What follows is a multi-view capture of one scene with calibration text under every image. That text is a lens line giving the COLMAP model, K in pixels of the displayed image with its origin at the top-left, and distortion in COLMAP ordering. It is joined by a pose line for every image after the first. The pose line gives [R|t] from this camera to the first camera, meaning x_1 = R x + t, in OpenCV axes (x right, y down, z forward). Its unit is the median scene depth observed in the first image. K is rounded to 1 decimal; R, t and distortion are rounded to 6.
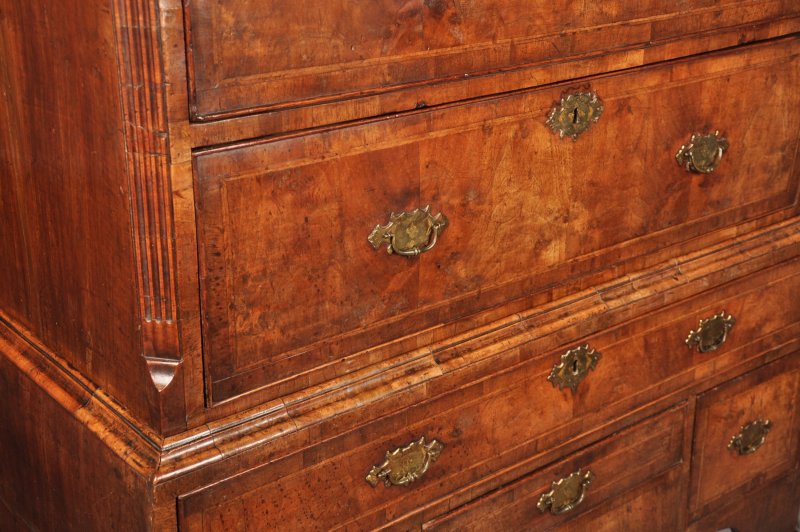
lens RADIAL K [[1113.8, 0, 400.0], [0, 1113.8, 266.0], [0, 0, 1]] dist [0.143502, 0.053868]
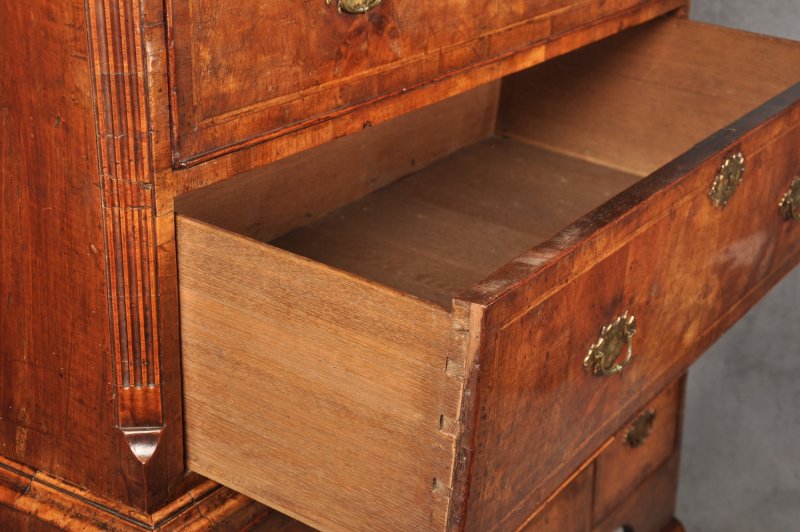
lens RADIAL K [[1357.4, 0, 400.0], [0, 1357.4, 266.0], [0, 0, 1]] dist [0.261343, 0.120622]
pose [[0.960960, -0.095238, 0.259781, -0.292893], [0.092341, 0.995453, 0.023361, -0.055362], [-0.260824, 0.001540, 0.965385, -0.131934]]
